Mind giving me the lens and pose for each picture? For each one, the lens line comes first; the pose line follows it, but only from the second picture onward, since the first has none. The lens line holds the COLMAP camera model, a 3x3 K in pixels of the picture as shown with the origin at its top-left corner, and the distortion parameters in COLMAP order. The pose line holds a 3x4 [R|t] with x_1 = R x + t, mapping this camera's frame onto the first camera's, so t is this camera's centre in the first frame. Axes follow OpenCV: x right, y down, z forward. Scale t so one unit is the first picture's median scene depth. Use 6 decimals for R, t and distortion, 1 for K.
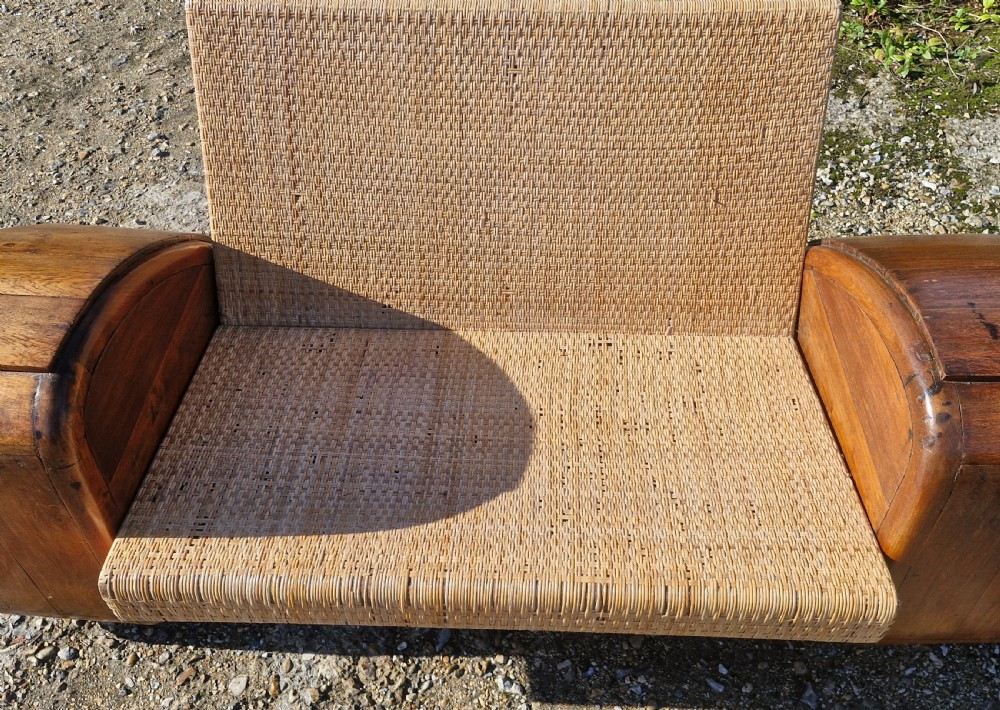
lens RADIAL K [[905.8, 0, 493.2], [0, 905.8, 377.5], [0, 0, 1]] dist [0.095737, -0.136591]
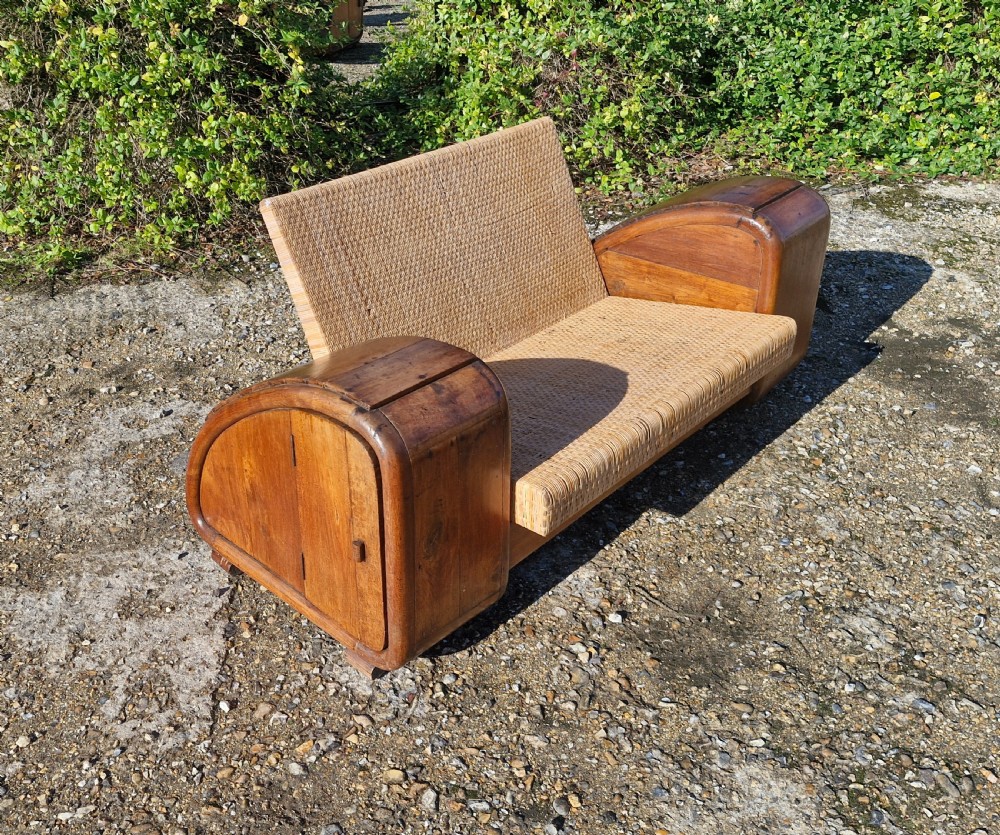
lens RADIAL K [[991.6, 0, 435.3], [0, 991.6, 422.3], [0, 0, 1]] dist [0.114460, -0.162312]
pose [[0.649202, -0.376631, 0.660822, -1.207834], [0.572327, 0.814117, -0.098262, 0.145974], [-0.500978, 0.441998, 0.744083, -0.101132]]
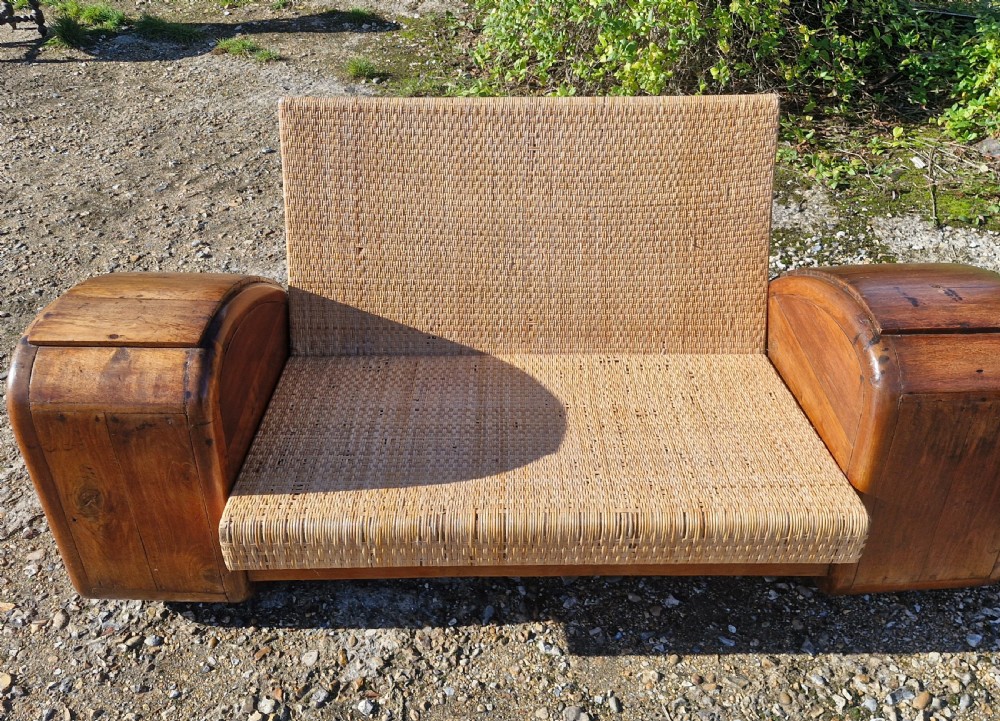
lens RADIAL K [[926.9, 0, 494.2], [0, 926.9, 347.9], [0, 0, 1]] dist [0.111618, -0.170852]
pose [[0.998637, -0.019862, 0.048276, -0.096824], [0.029761, 0.976397, -0.213923, 0.209929], [-0.042887, 0.215068, 0.975657, -0.213751]]
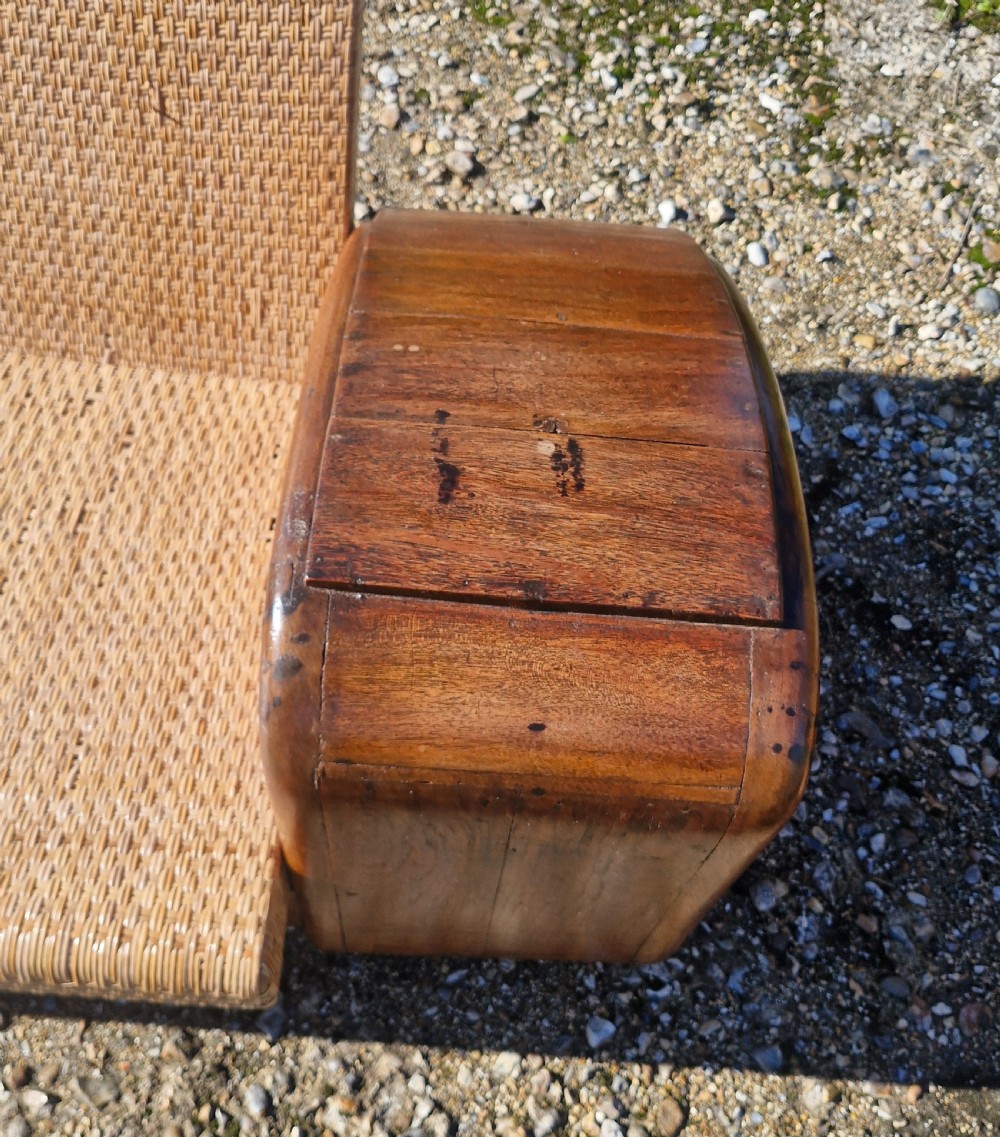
lens RADIAL K [[1217.6, 0, 496.3], [0, 1217.6, 555.3], [0, 0, 1]] dist [0.120332, -0.203303]
pose [[0.993639, 0.070152, 0.088092, 0.375965], [-0.086766, 0.975578, 0.201790, -0.106715], [-0.071785, -0.208150, 0.975459, 0.266985]]
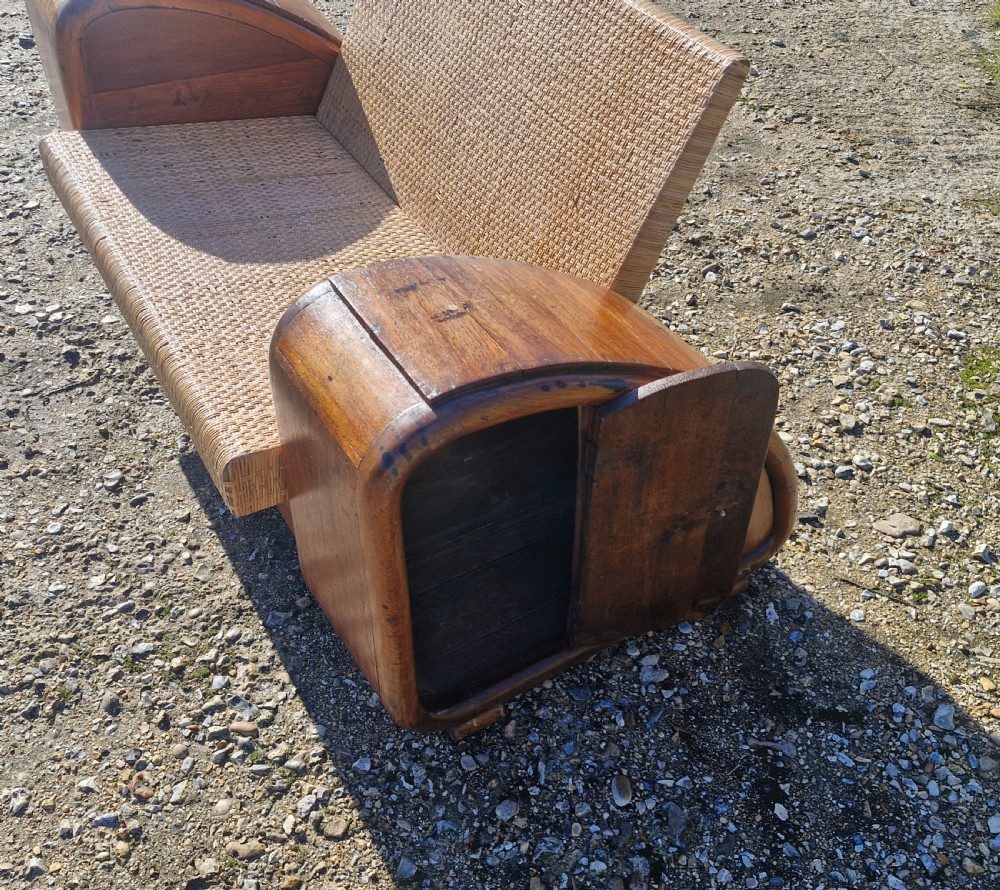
lens RADIAL K [[1084.0, 0, 537.6], [0, 1084.0, 445.1], [0, 0, 1]] dist [0.124720, -0.188550]
pose [[0.548393, 0.592401, -0.590191, 1.034561], [-0.656767, 0.741998, 0.134523, -0.131075], [0.517612, 0.313847, 0.795976, 0.133441]]
